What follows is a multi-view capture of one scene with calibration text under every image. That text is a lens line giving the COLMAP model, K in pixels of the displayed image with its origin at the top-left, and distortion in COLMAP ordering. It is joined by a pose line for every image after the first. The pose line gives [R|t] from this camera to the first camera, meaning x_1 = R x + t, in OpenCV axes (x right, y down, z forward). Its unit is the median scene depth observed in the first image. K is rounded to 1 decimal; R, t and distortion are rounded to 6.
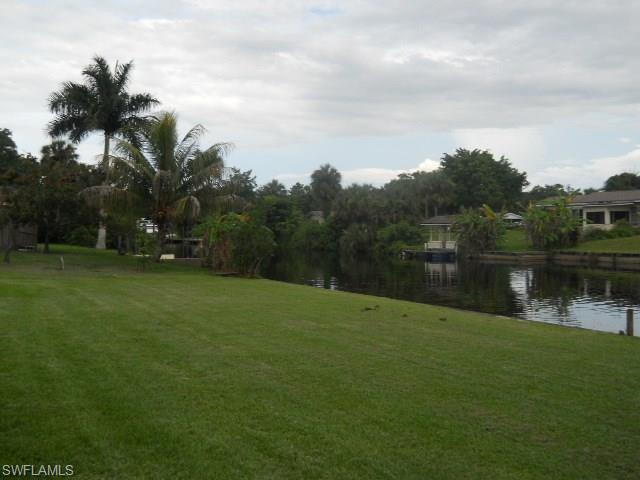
lens RADIAL K [[727.3, 0, 318.5], [0, 727.3, 240.1], [0, 0, 1]] dist [-0.001044, 0.000000]
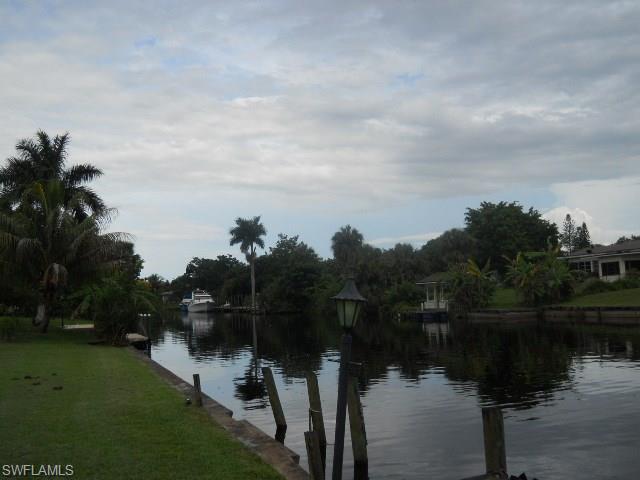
lens RADIAL K [[727.3, 0, 320.8], [0, 727.3, 239.1], [0, 0, 1]] dist [-0.001044, 0.000000]
pose [[0.986856, -0.048242, -0.154233, 0.126028], [0.033919, 0.994977, -0.094187, 0.004468], [0.158002, 0.087718, 0.983535, 0.034088]]
